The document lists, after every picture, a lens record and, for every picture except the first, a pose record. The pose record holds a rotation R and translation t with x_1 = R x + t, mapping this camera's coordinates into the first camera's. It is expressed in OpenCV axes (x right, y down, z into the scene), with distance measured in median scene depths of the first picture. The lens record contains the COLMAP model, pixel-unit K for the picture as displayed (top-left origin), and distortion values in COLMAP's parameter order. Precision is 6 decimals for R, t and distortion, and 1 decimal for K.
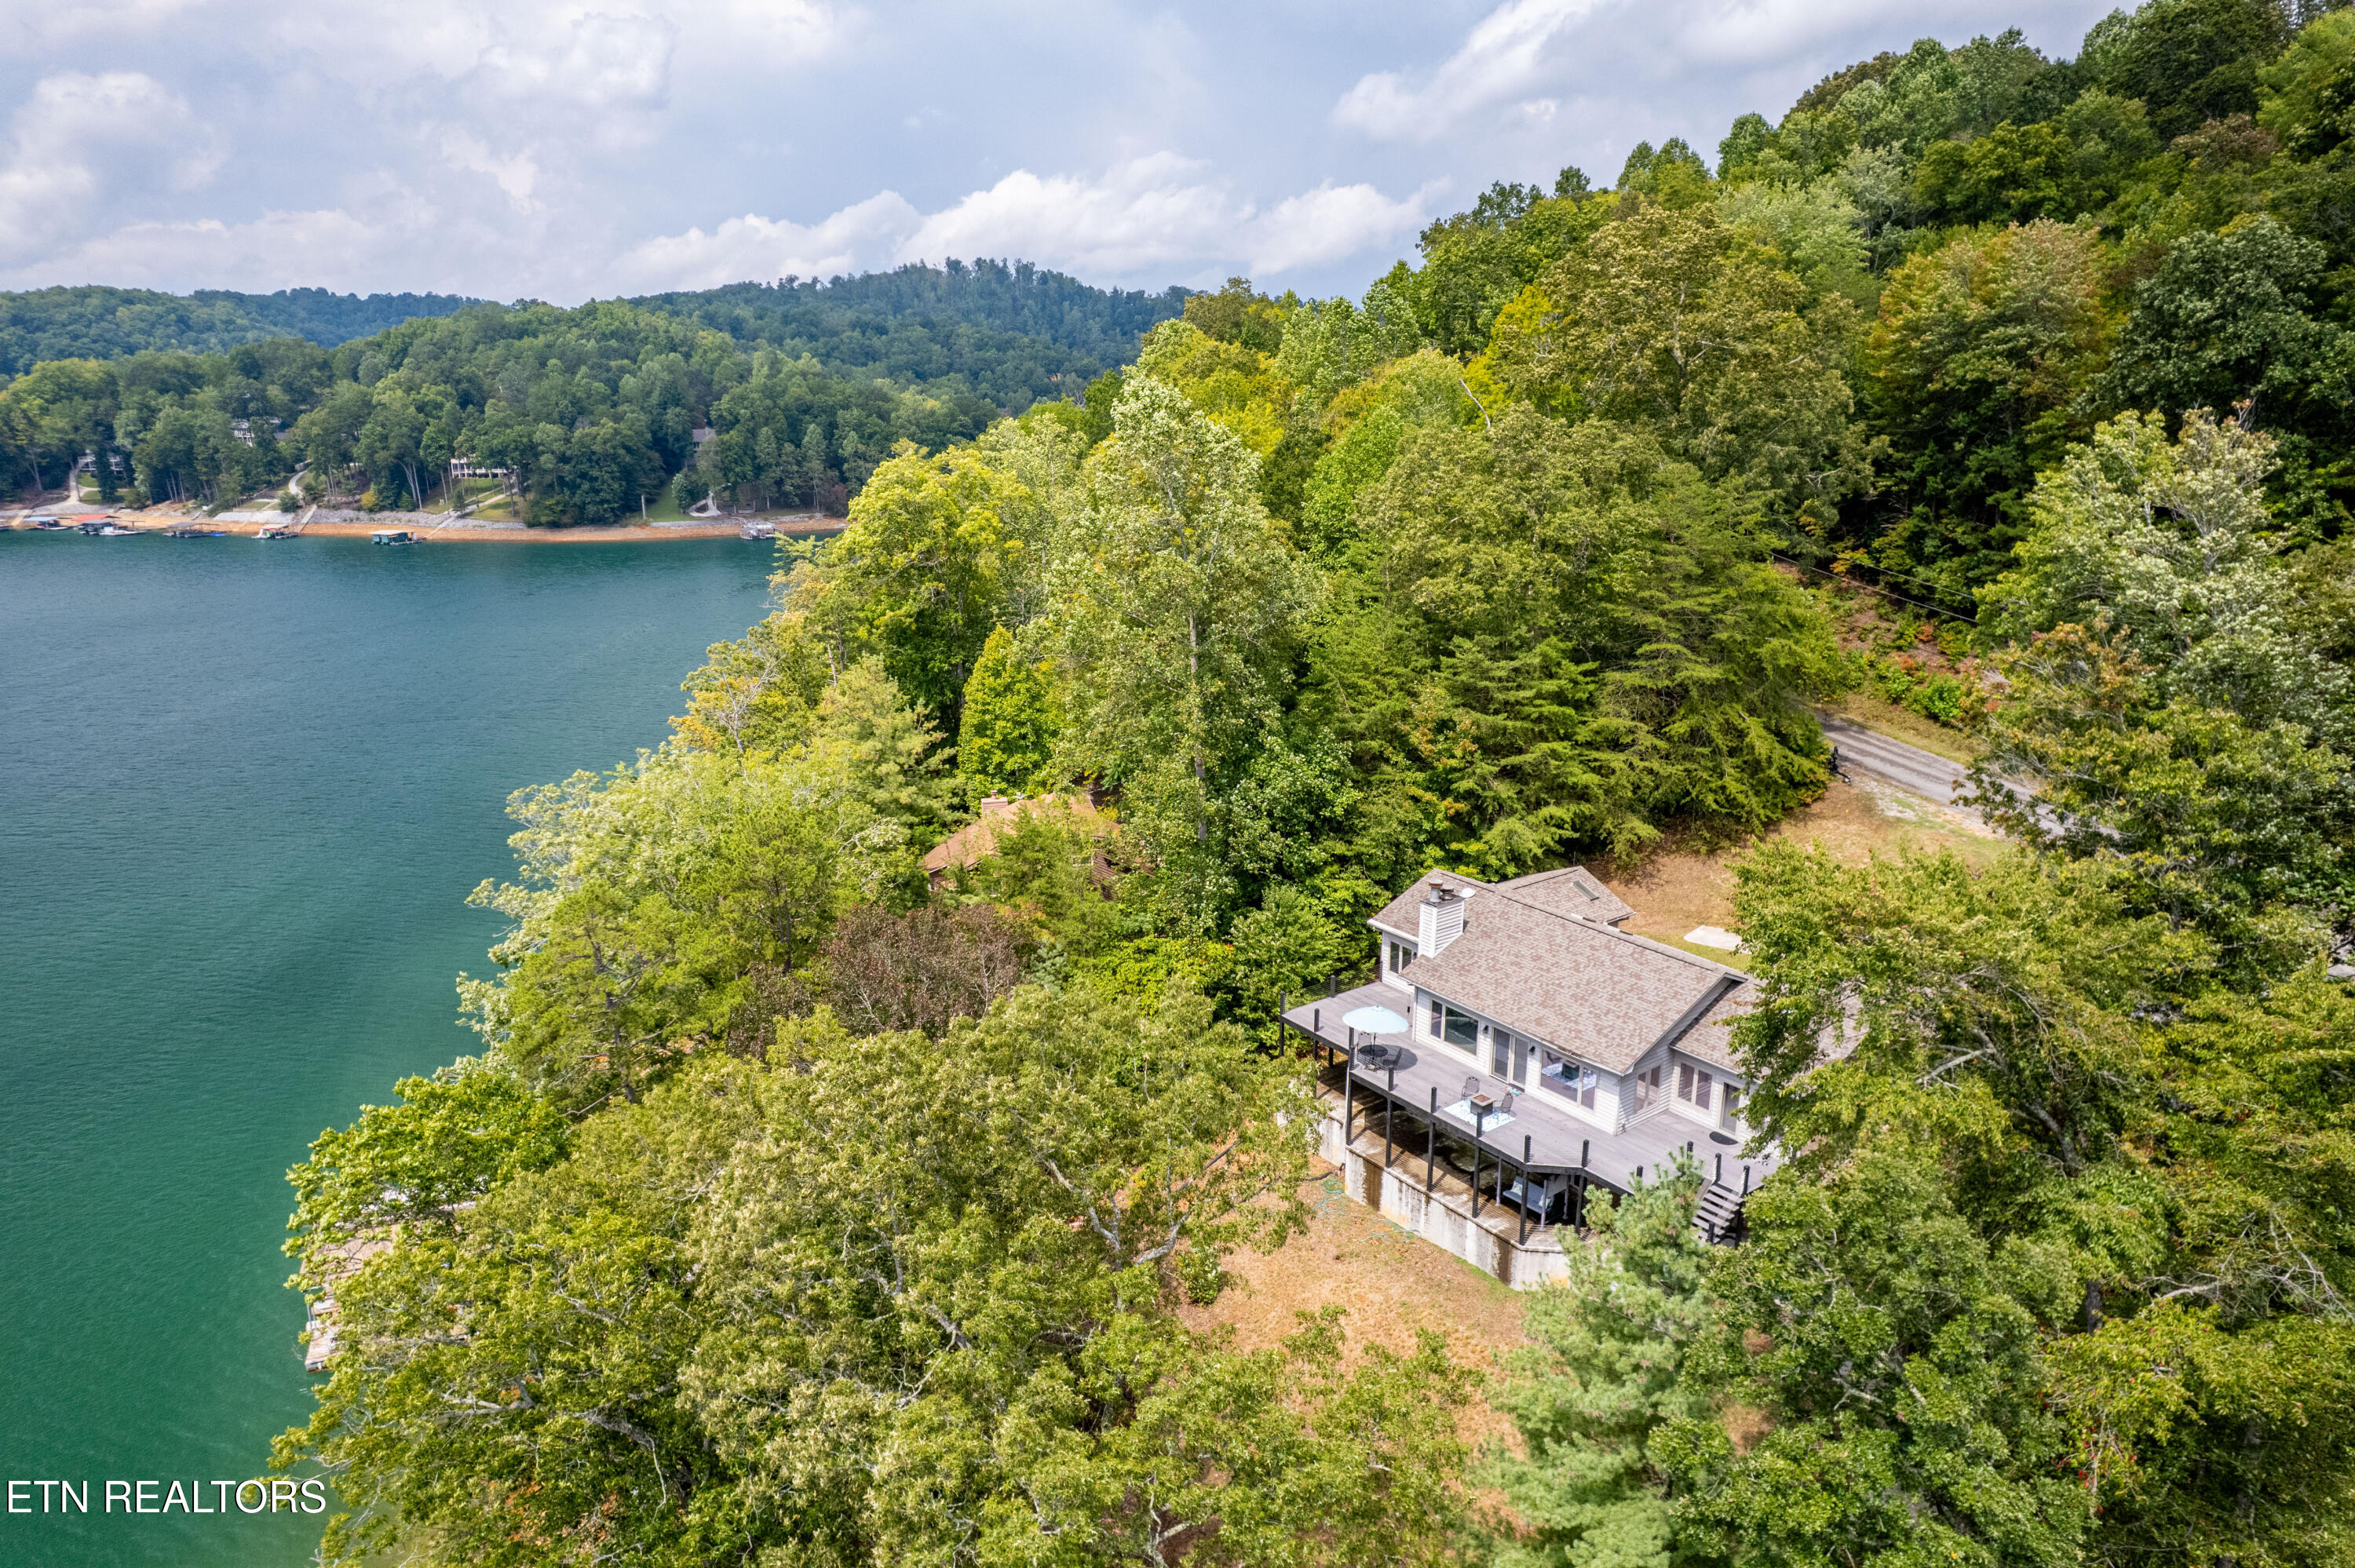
lens RADIAL K [[1486.3, 0, 1170.8], [0, 1486.3, 772.7], [0, 0, 1]] dist [-0.054185, 0.053244]
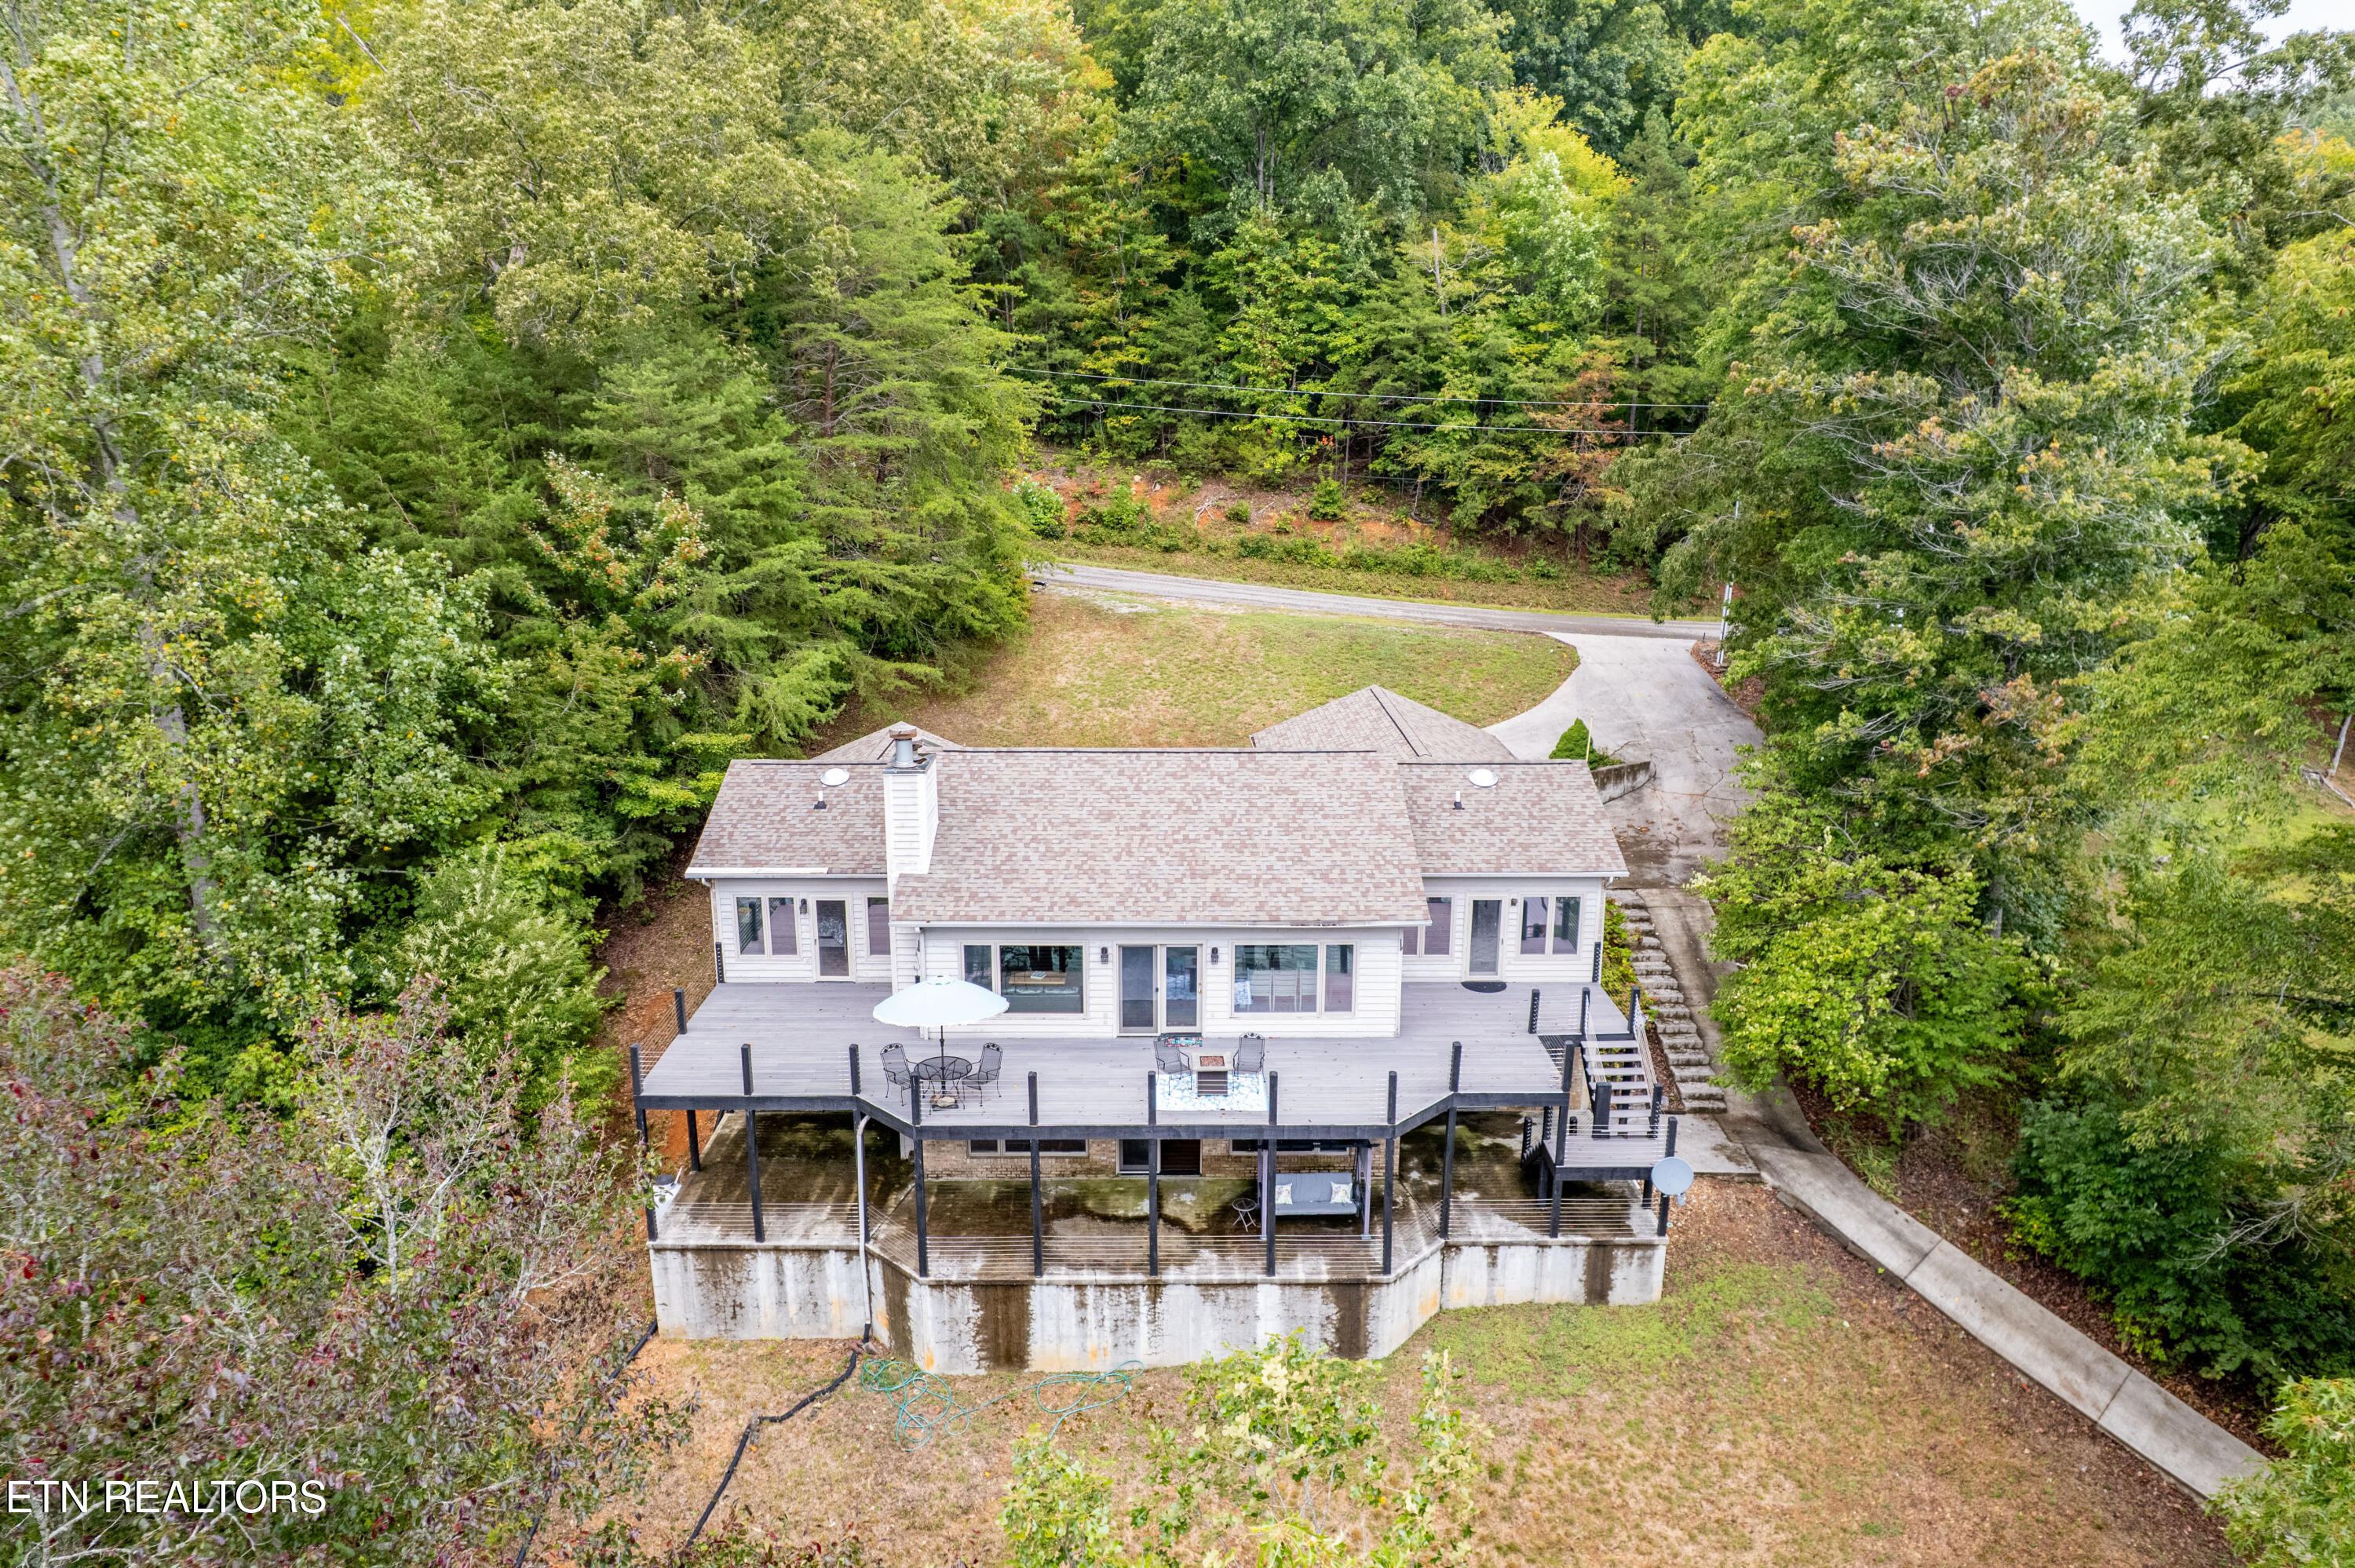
lens RADIAL K [[1486.3, 0, 1172.0], [0, 1486.3, 779.3], [0, 0, 1]] dist [-0.054185, 0.053244]
pose [[0.588661, -0.188608, 0.786070, -0.187795], [0.203983, 0.975591, 0.081326, 0.071313], [-0.782221, 0.112472, 0.612765, 0.636661]]
